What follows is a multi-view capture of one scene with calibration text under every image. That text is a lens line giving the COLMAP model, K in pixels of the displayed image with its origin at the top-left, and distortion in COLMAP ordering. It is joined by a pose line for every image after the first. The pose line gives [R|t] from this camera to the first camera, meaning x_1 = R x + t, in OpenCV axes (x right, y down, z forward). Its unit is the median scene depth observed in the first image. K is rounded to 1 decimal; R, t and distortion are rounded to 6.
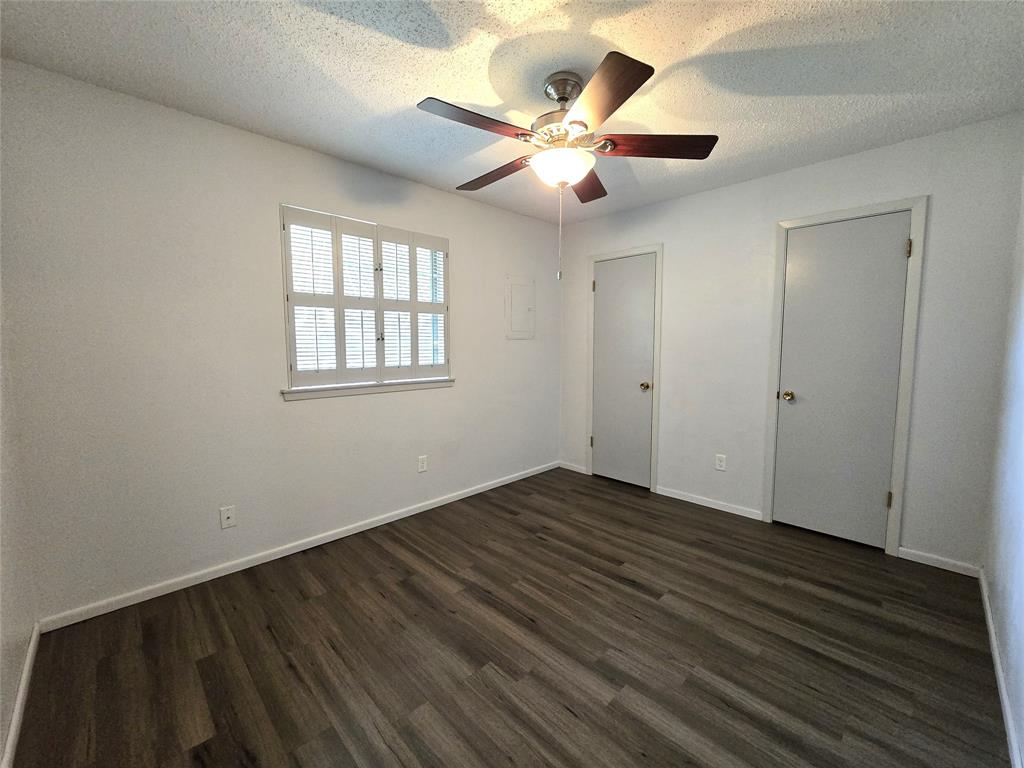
lens RADIAL K [[422.2, 0, 516.0], [0, 422.2, 380.9], [0, 0, 1]] dist [-0.002019, -0.000427]
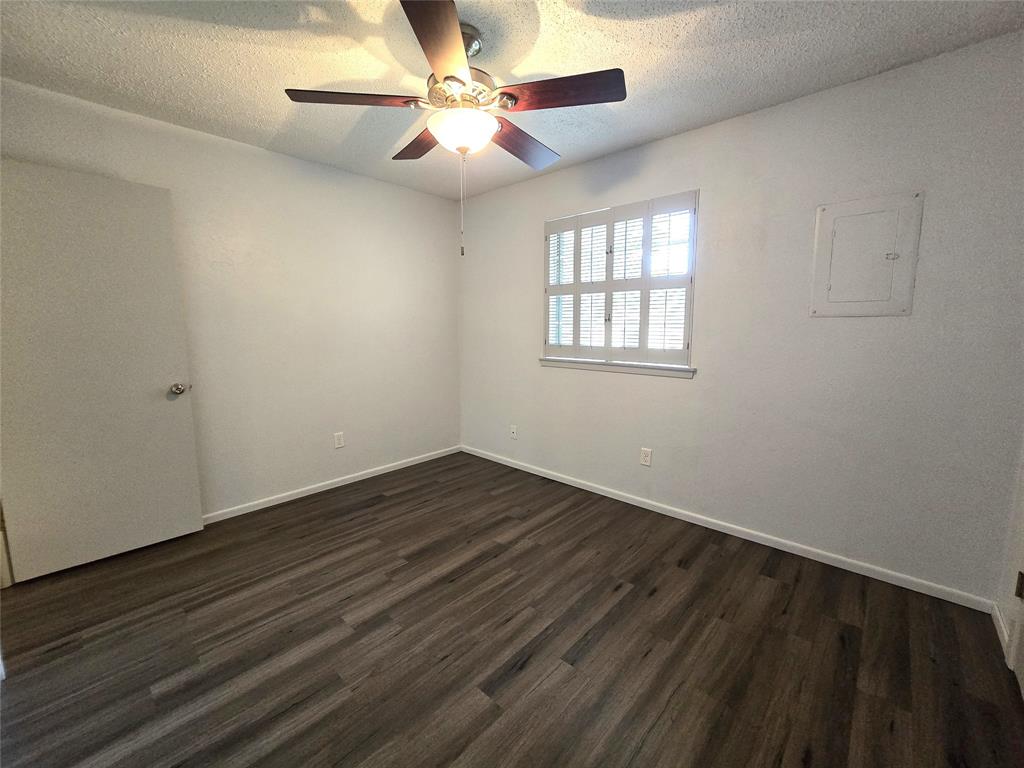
lens RADIAL K [[422.2, 0, 512.1], [0, 422.2, 380.7], [0, 0, 1]] dist [-0.002019, -0.000427]
pose [[0.039104, 0.134547, -0.990135, 0.908114], [-0.088532, 0.987463, 0.130687, -0.083375], [0.995305, 0.082548, 0.050526, 0.914089]]
